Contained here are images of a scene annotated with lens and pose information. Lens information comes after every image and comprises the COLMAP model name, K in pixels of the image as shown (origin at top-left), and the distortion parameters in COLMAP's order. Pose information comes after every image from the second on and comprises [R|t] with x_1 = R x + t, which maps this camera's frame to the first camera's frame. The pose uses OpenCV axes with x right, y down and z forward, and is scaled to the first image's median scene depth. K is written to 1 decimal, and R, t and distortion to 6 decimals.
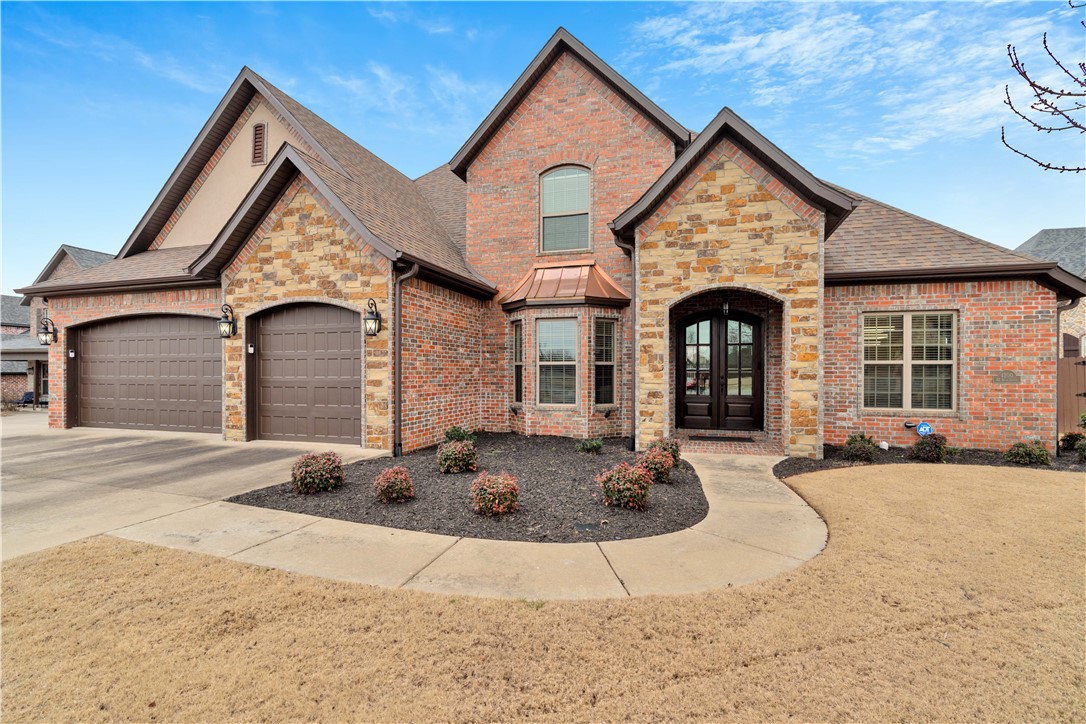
lens RADIAL K [[506.6, 0, 543.3], [0, 506.6, 360.6], [0, 0, 1]] dist [-0.022079, 0.002315]
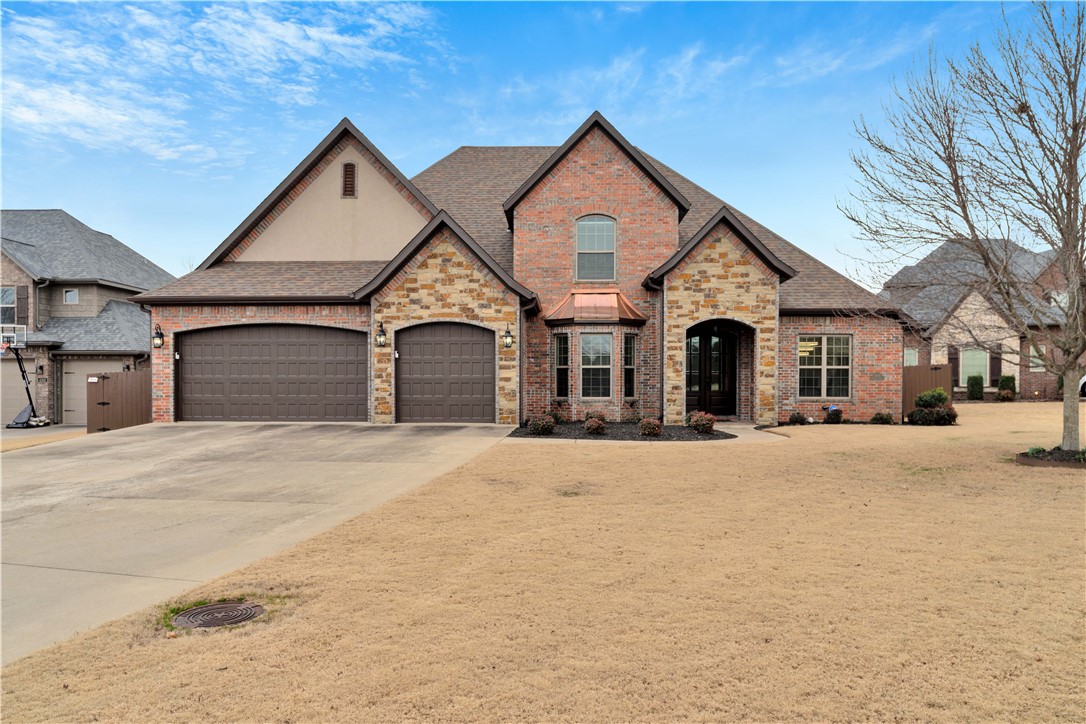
lens RADIAL K [[773.7, 0, 542.7], [0, 773.7, 363.1], [0, 0, 1]] dist [-0.046927, -0.001468]
pose [[0.966567, 0.006731, 0.256324, -0.744231], [-0.005918, 0.999975, -0.003943, 0.005008], [-0.256344, 0.002295, 0.966583, -1.105104]]
